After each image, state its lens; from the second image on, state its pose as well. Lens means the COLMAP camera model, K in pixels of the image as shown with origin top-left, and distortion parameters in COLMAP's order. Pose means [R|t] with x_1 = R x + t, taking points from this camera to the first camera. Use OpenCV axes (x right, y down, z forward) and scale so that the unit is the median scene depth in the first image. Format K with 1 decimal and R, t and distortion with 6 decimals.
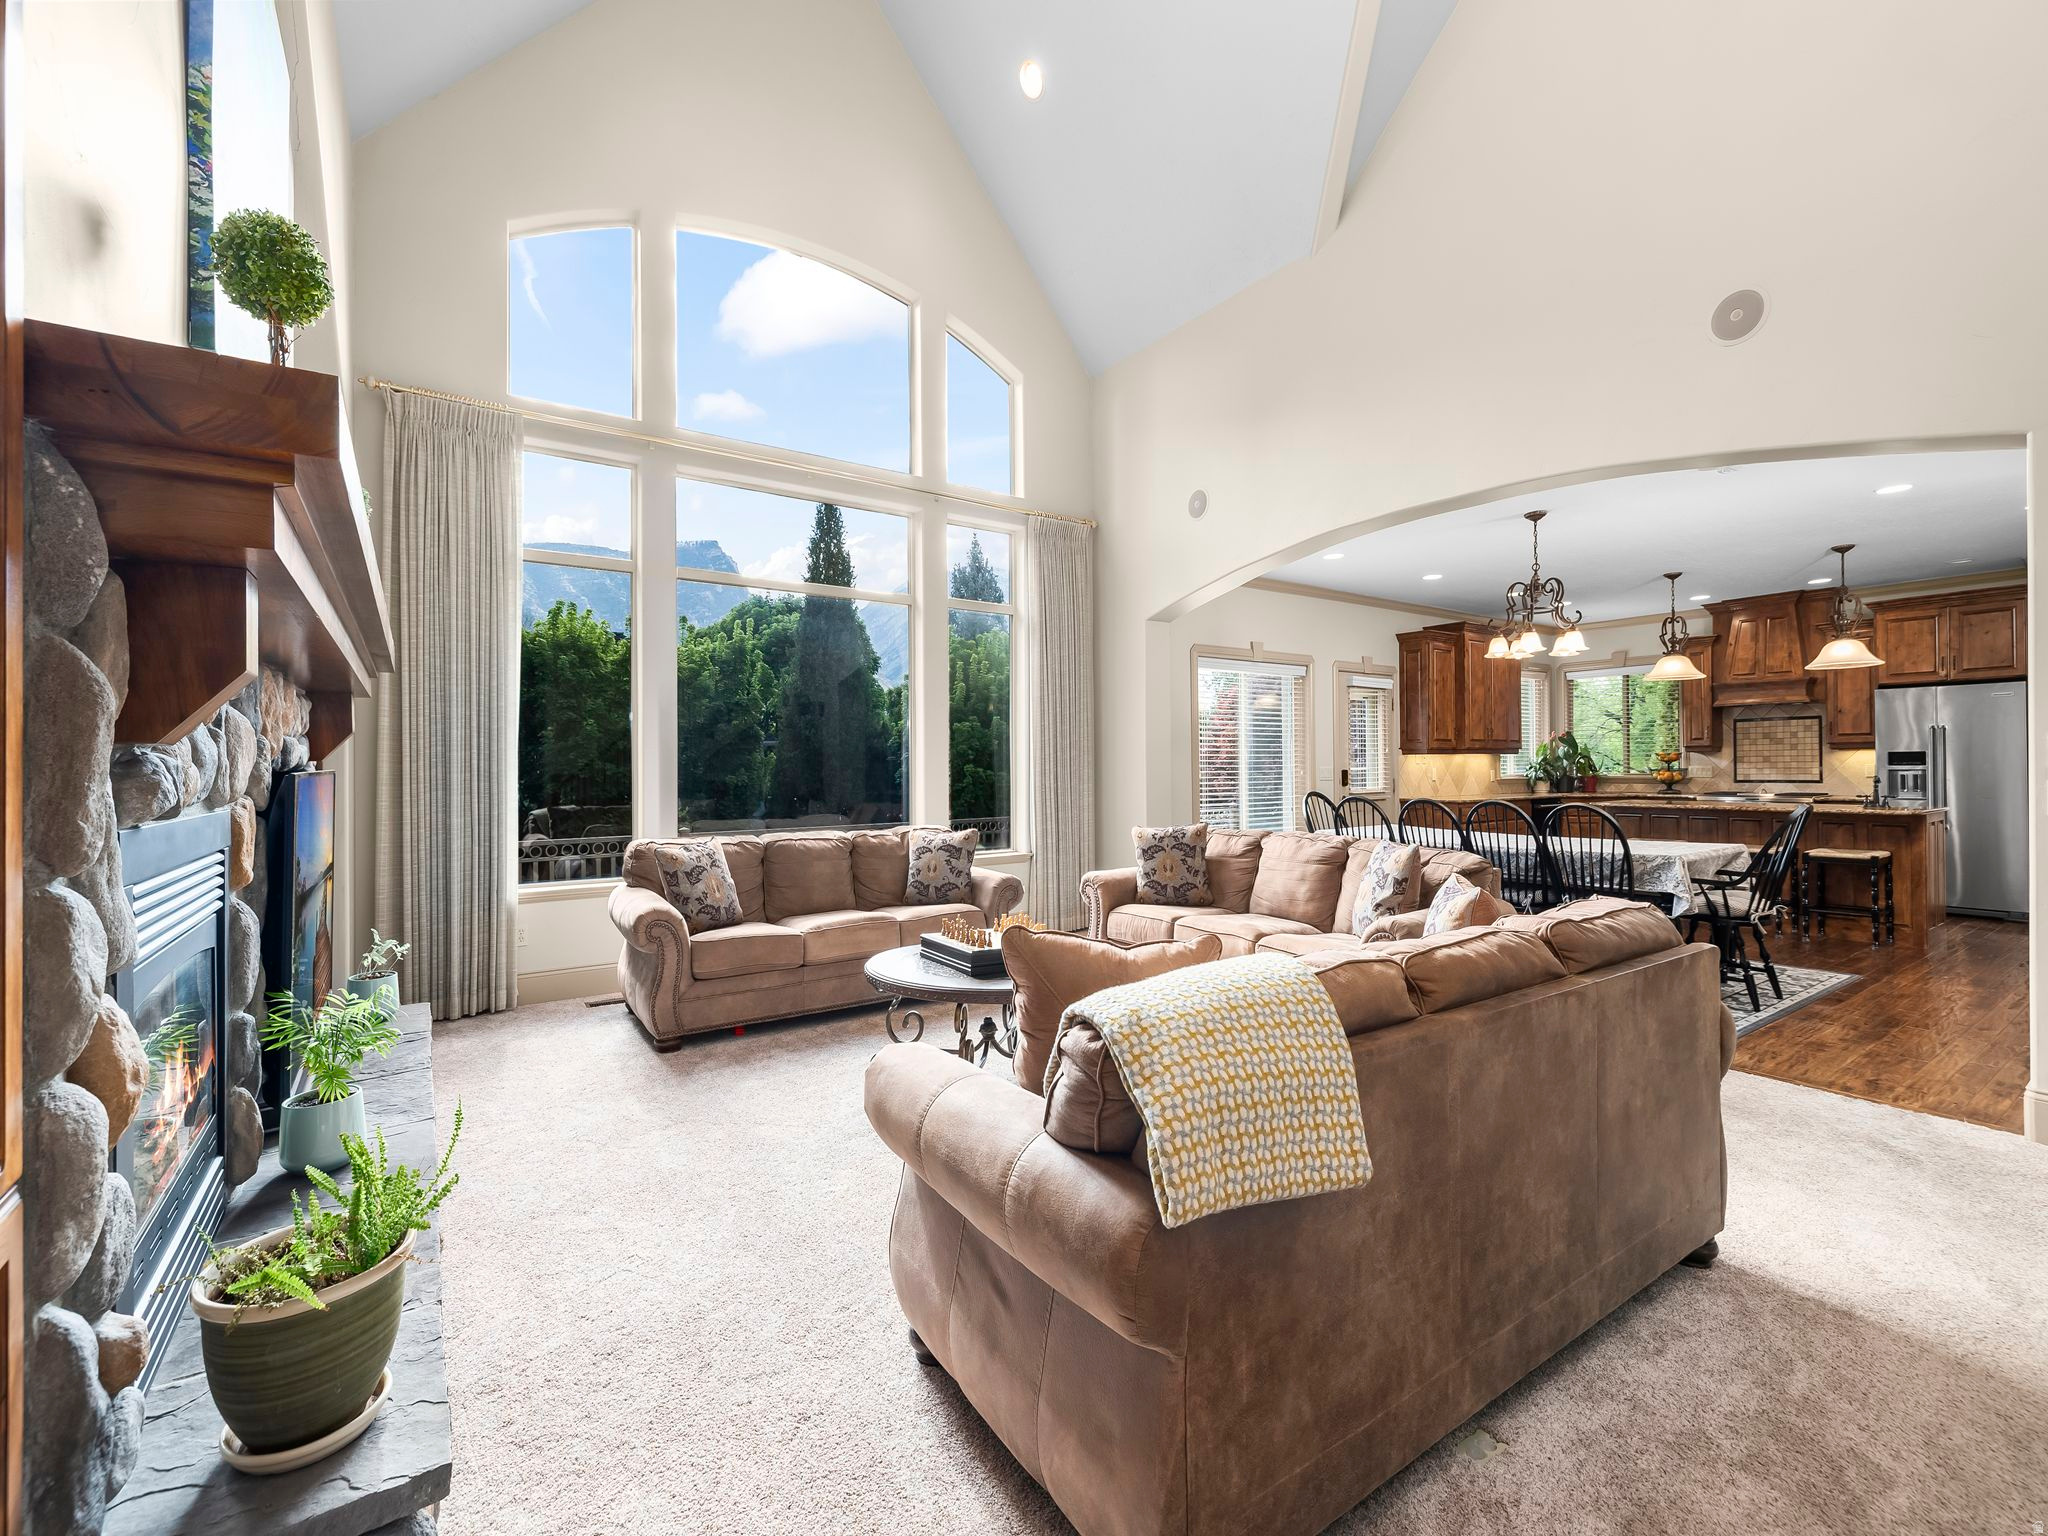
lens RADIAL K [[860.9, 0, 1002.4], [0, 860.9, 770.3], [0, 0, 1]] dist [-0.002081, -0.000767]
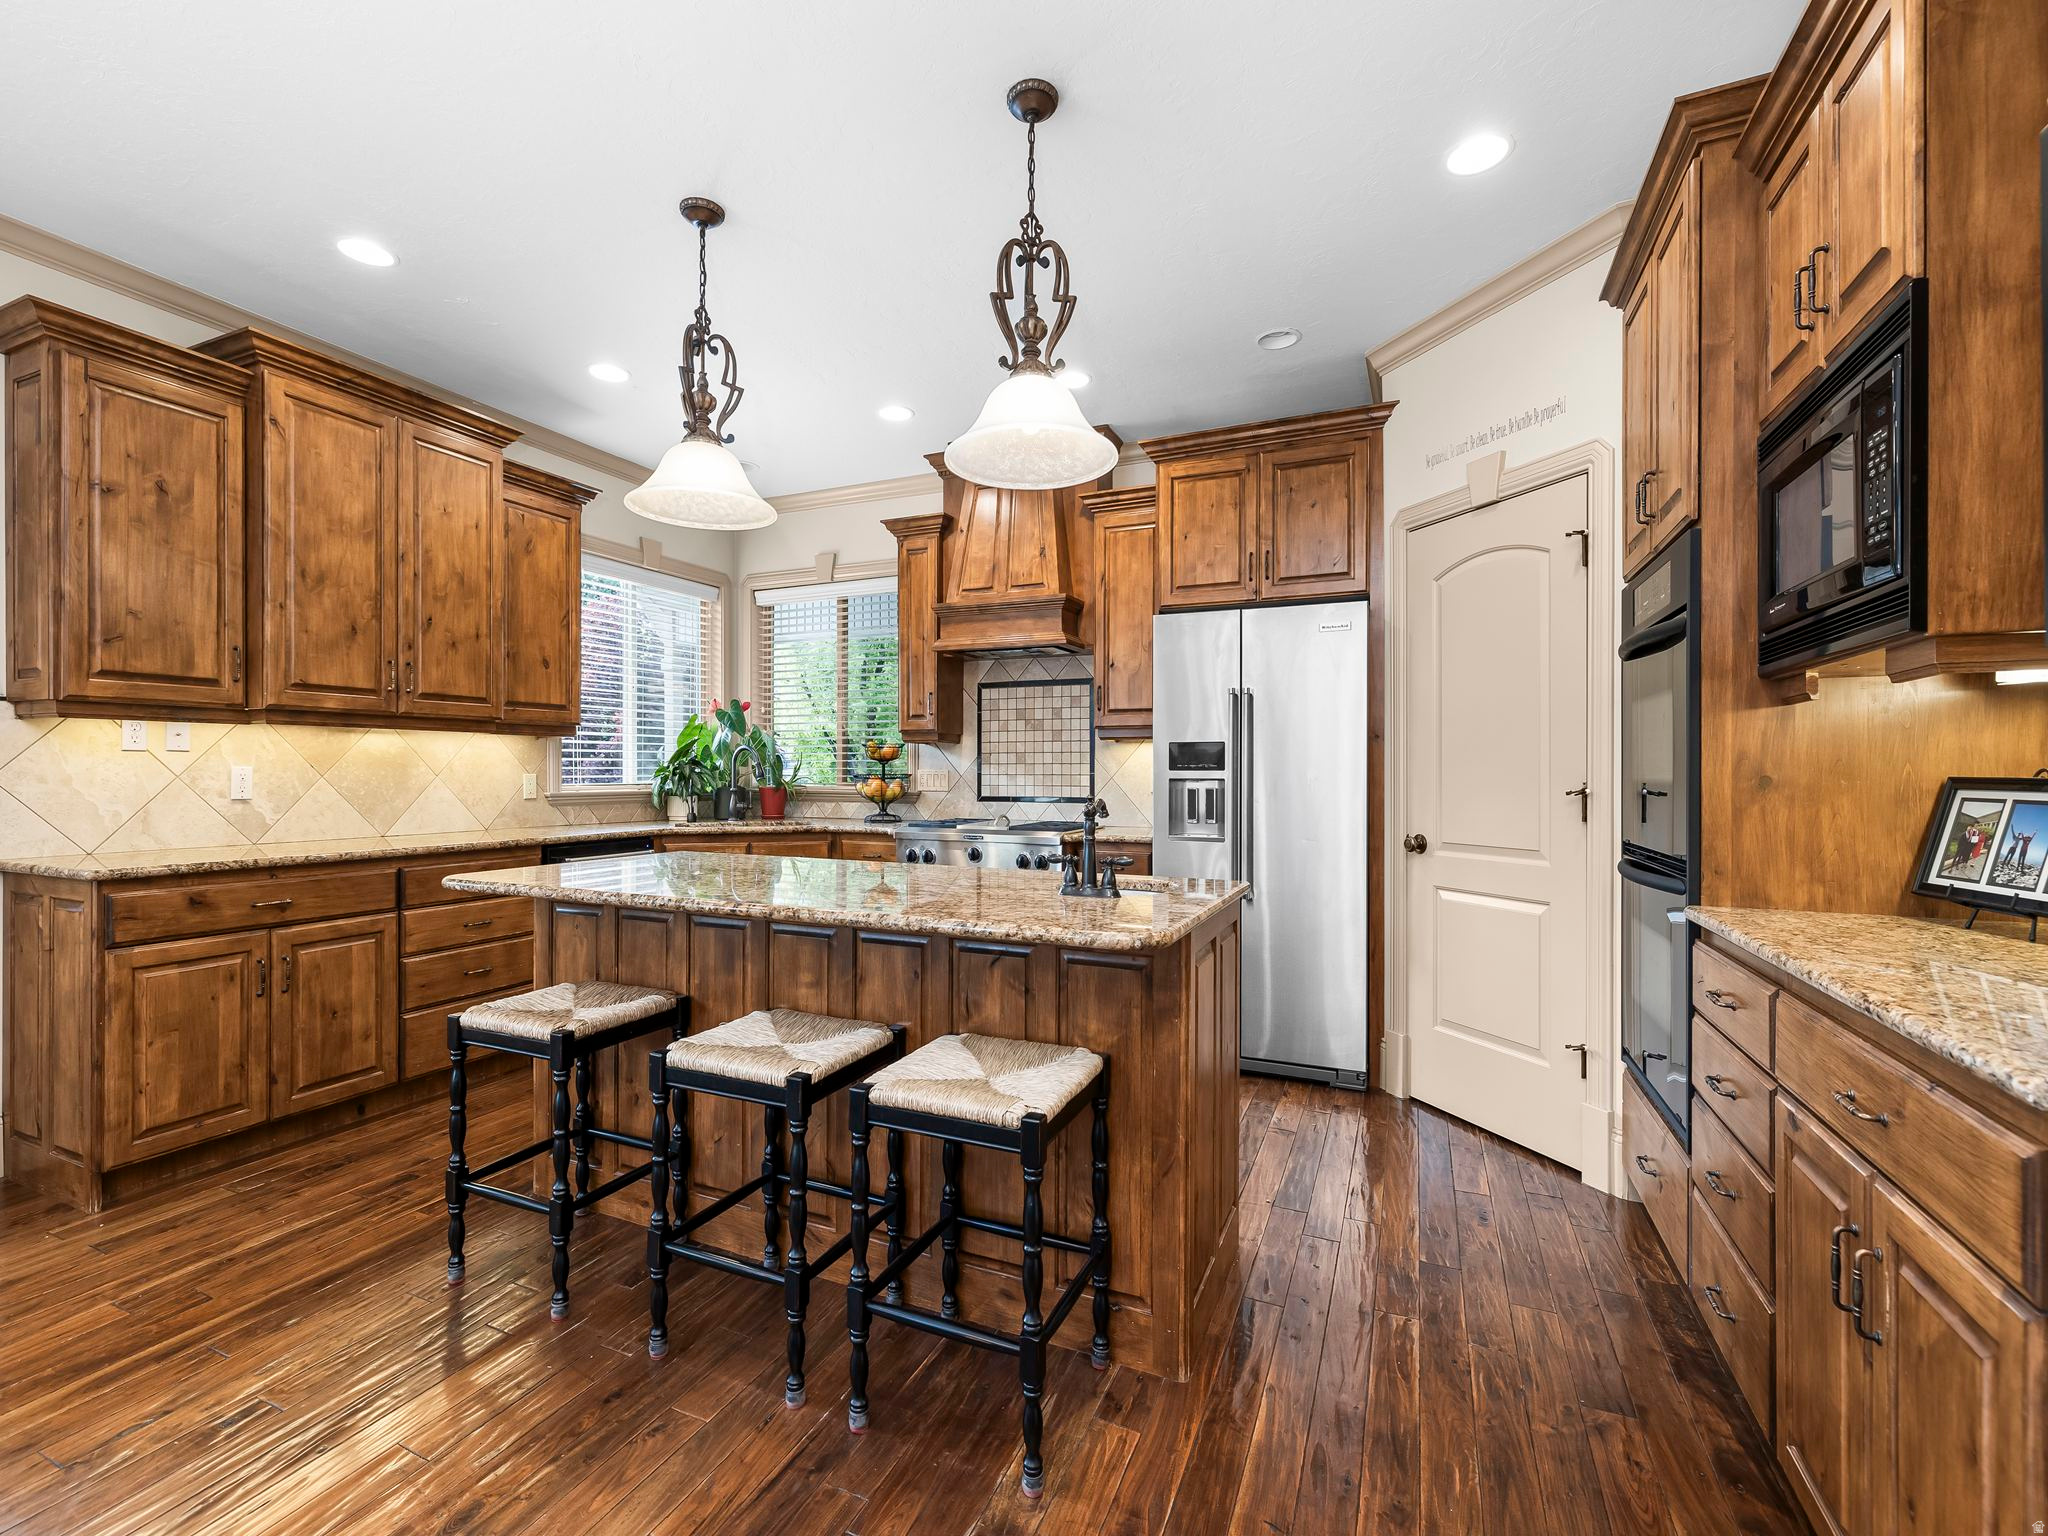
lens RADIAL K [[873.2, 0, 1028.1], [0, 873.2, 782.5], [0, 0, 1]] dist [0.000980, 0.000044]
pose [[0.842916, 0.006874, 0.538001, 0.644897], [-0.010921, 0.999931, 0.004335, -0.000060], [-0.537934, -0.009530, 0.842933, 0.577763]]
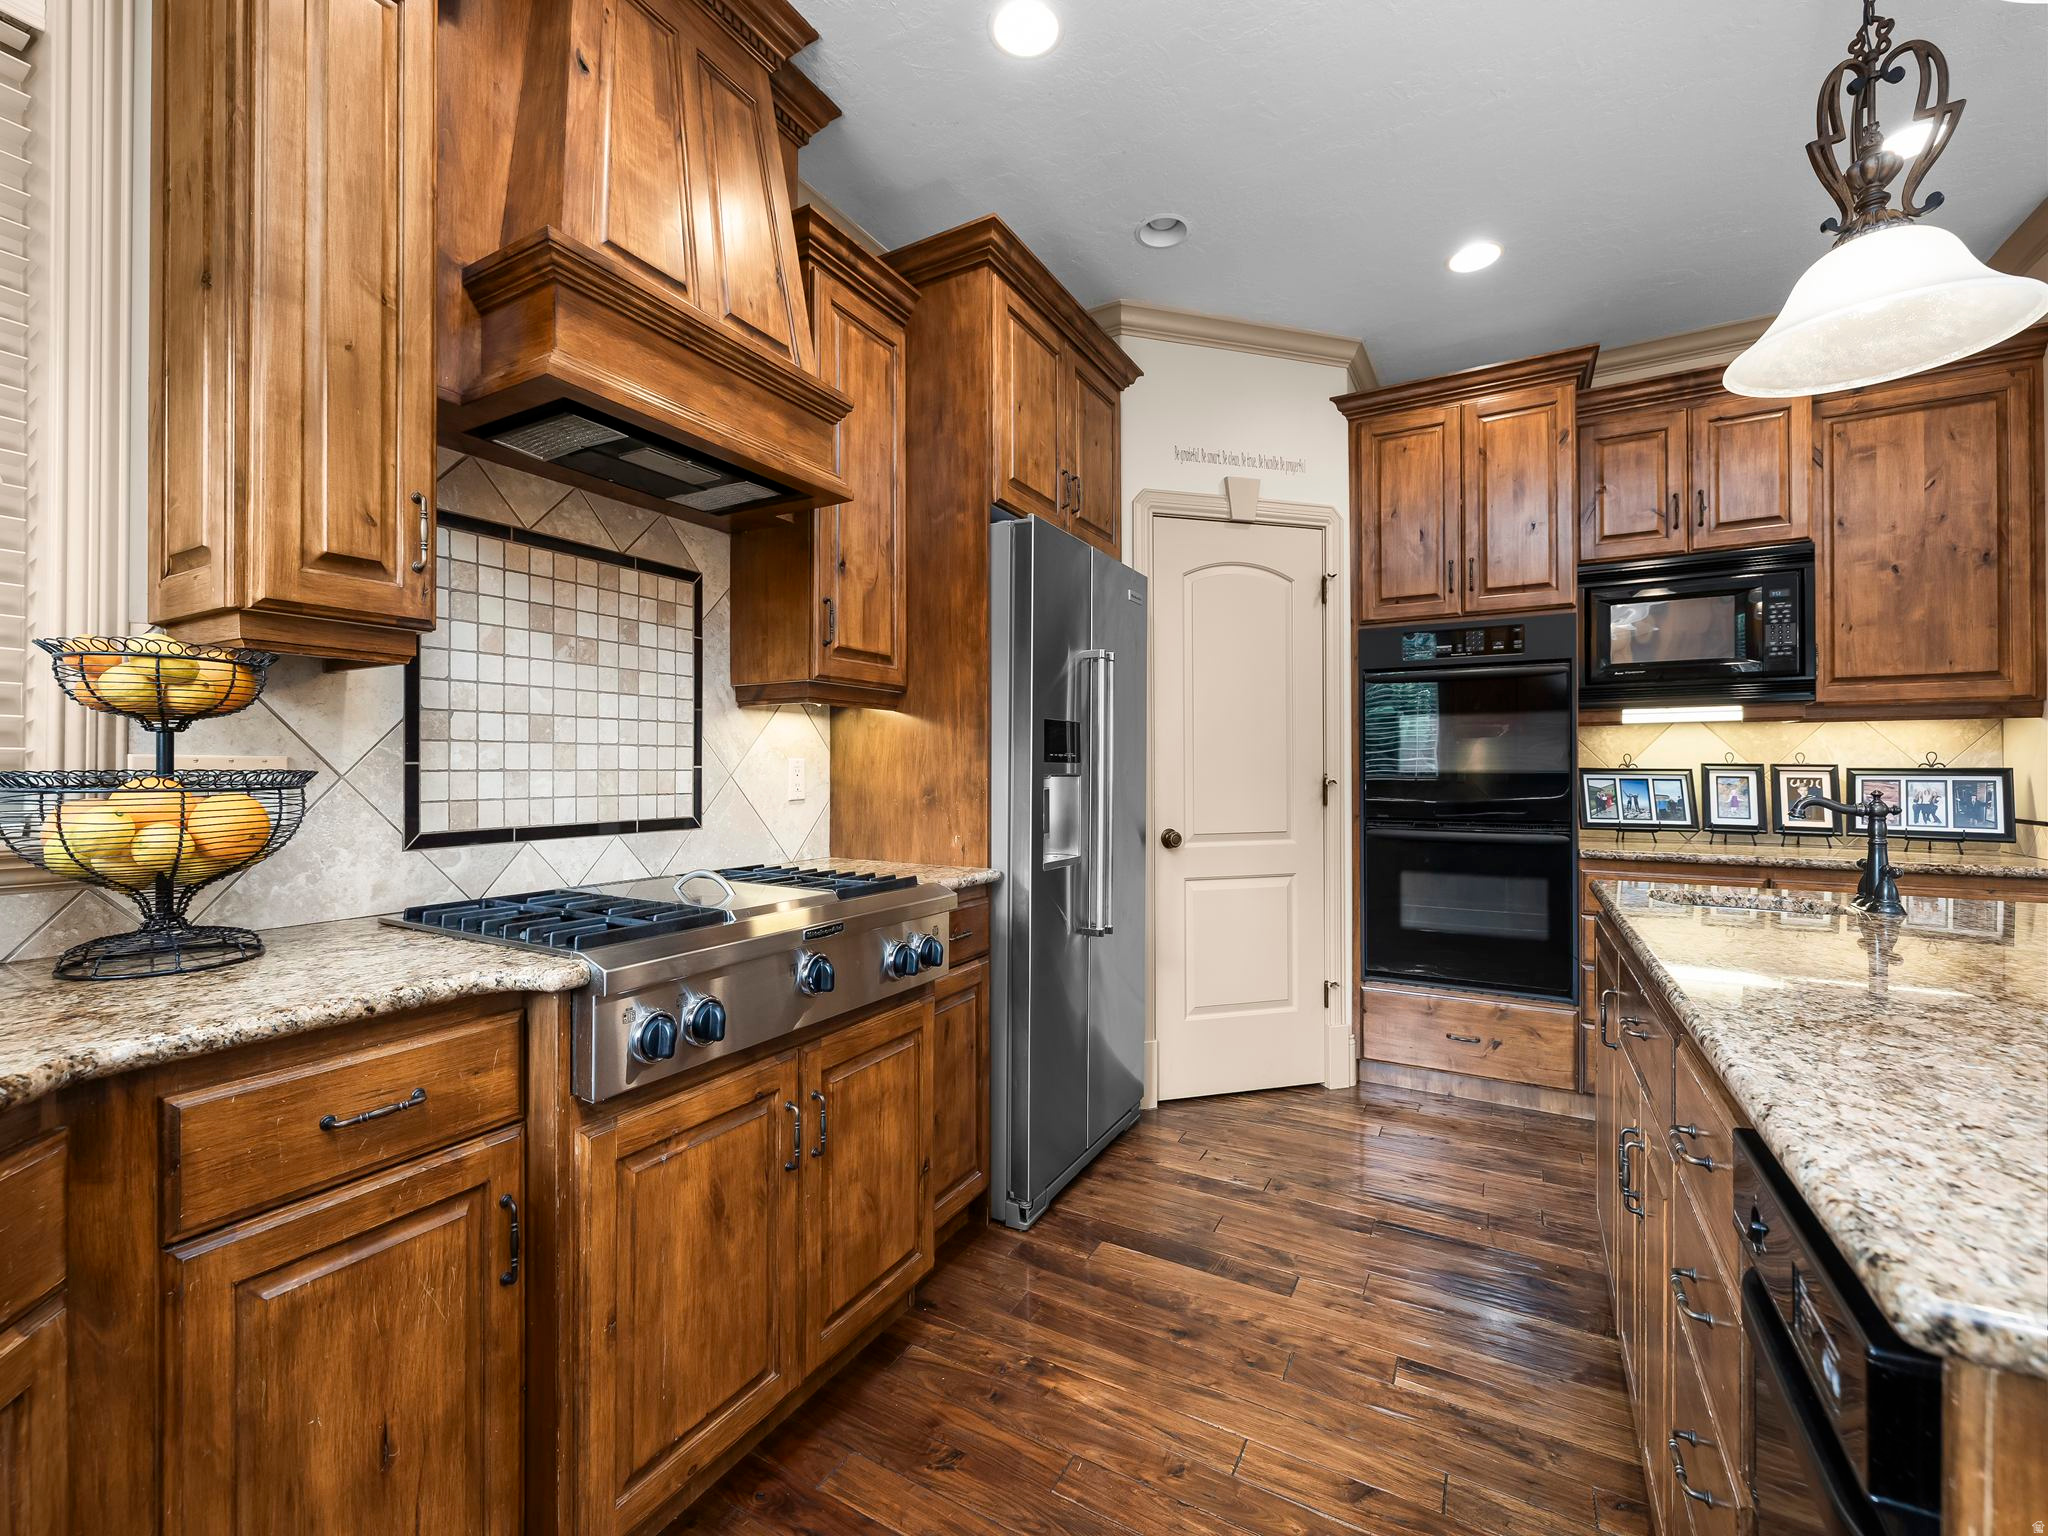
lens RADIAL K [[858.4, 0, 1024.0], [0, 858.4, 768.0], [0, 0, 1]] dist [-0.001920, -0.000425]
pose [[-0.441744, 0.010776, 0.897076, 0.695614], [0.005417, 0.999942, -0.009344, -0.000554], [-0.897125, 0.000732, -0.441777, 1.060864]]
